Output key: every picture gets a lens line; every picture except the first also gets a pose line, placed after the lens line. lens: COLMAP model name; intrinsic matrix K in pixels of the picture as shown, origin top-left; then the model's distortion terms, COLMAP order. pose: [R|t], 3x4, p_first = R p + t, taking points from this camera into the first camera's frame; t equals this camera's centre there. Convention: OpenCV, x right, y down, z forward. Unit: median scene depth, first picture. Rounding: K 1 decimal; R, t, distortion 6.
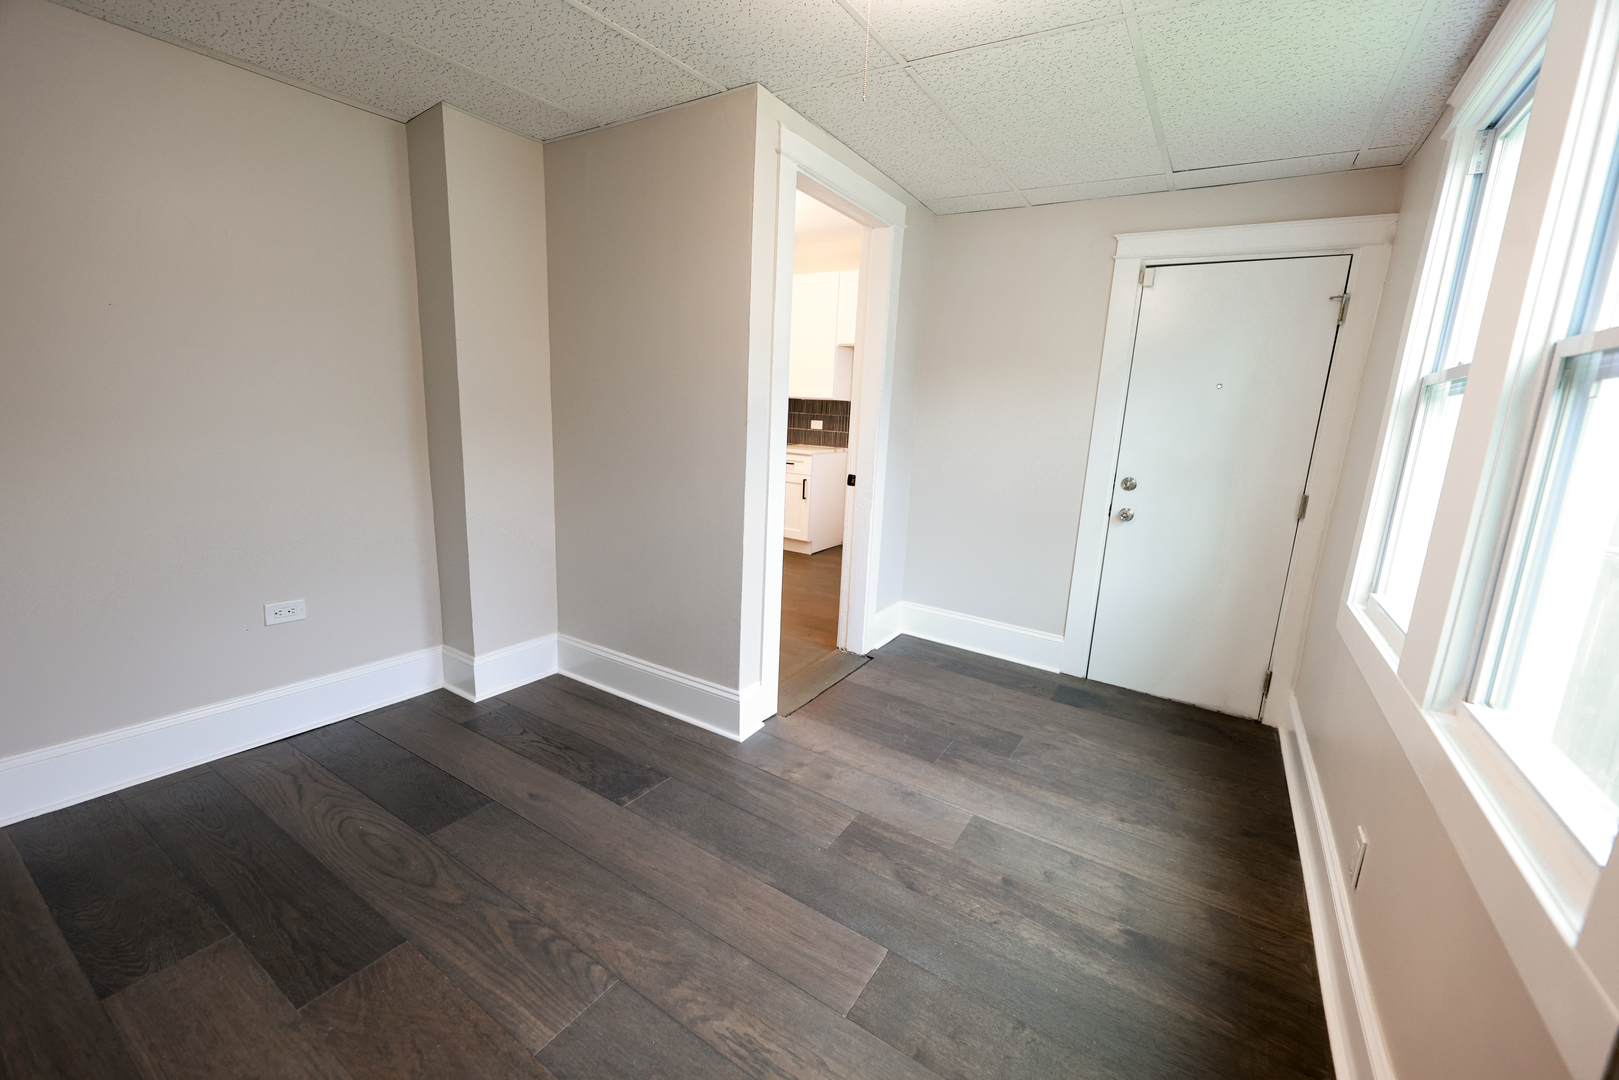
lens RADIAL K [[645.5, 0, 803.8], [0, 645.5, 540.8], [0, 0, 1]] dist [0.003071, 0.000255]
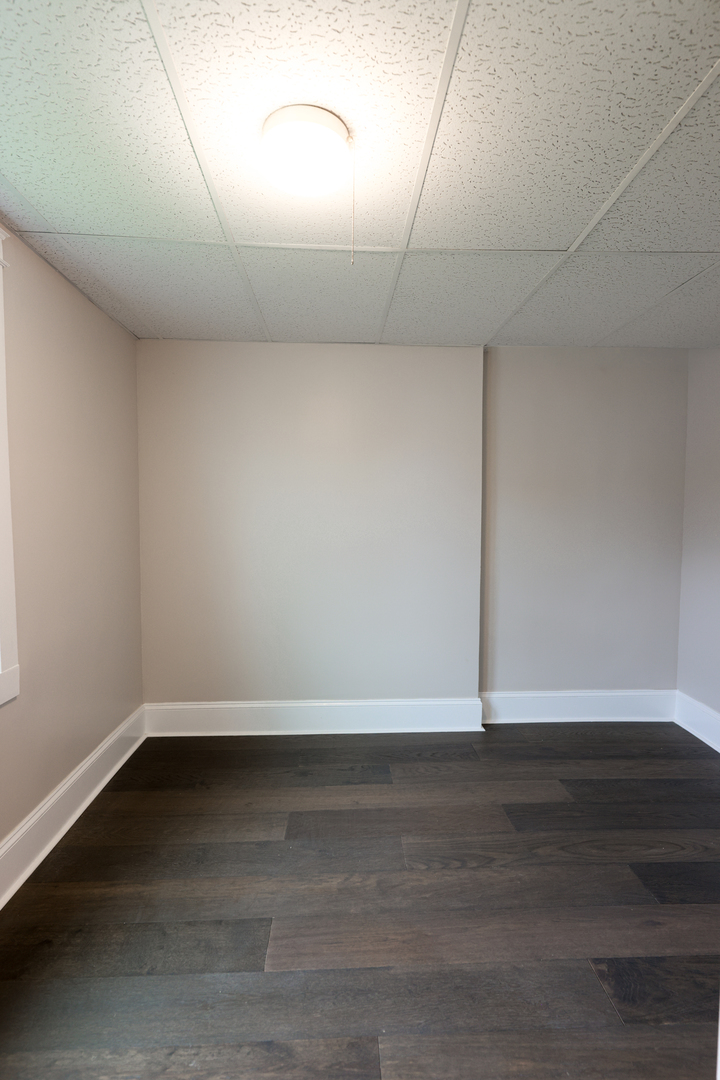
lens RADIAL K [[579.4, 0, 366.5], [0, 579.4, 548.2], [0, 0, 1]] dist [0.000683, 0.001093]
pose [[-0.812662, -0.016962, -0.582488, 0.441099], [-0.161268, 0.967083, 0.196832, -0.247604], [0.559975, 0.253894, -0.788648, 1.271520]]
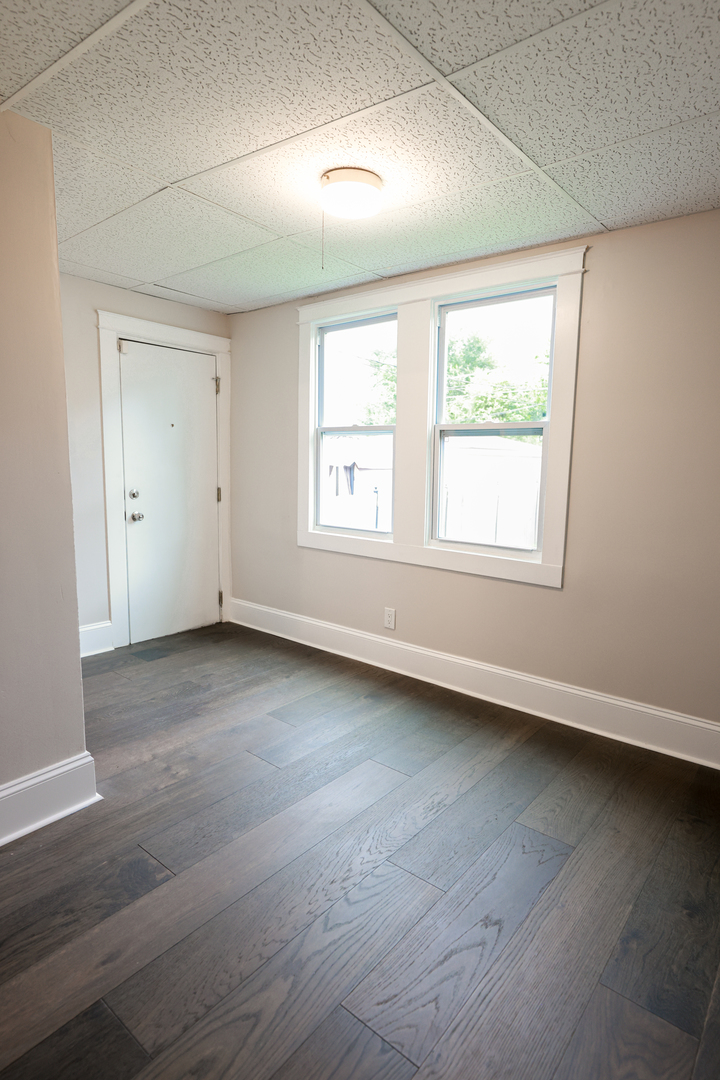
lens RADIAL K [[579.4, 0, 360.1], [0, 579.4, 537.1], [0, 0, 1]] dist [0.000683, 0.001093]
pose [[0.121984, -0.181423, 0.975810, -0.945991], [0.189955, 0.969246, 0.156457, -0.143930], [-0.974185, 0.166275, 0.152694, 0.504153]]
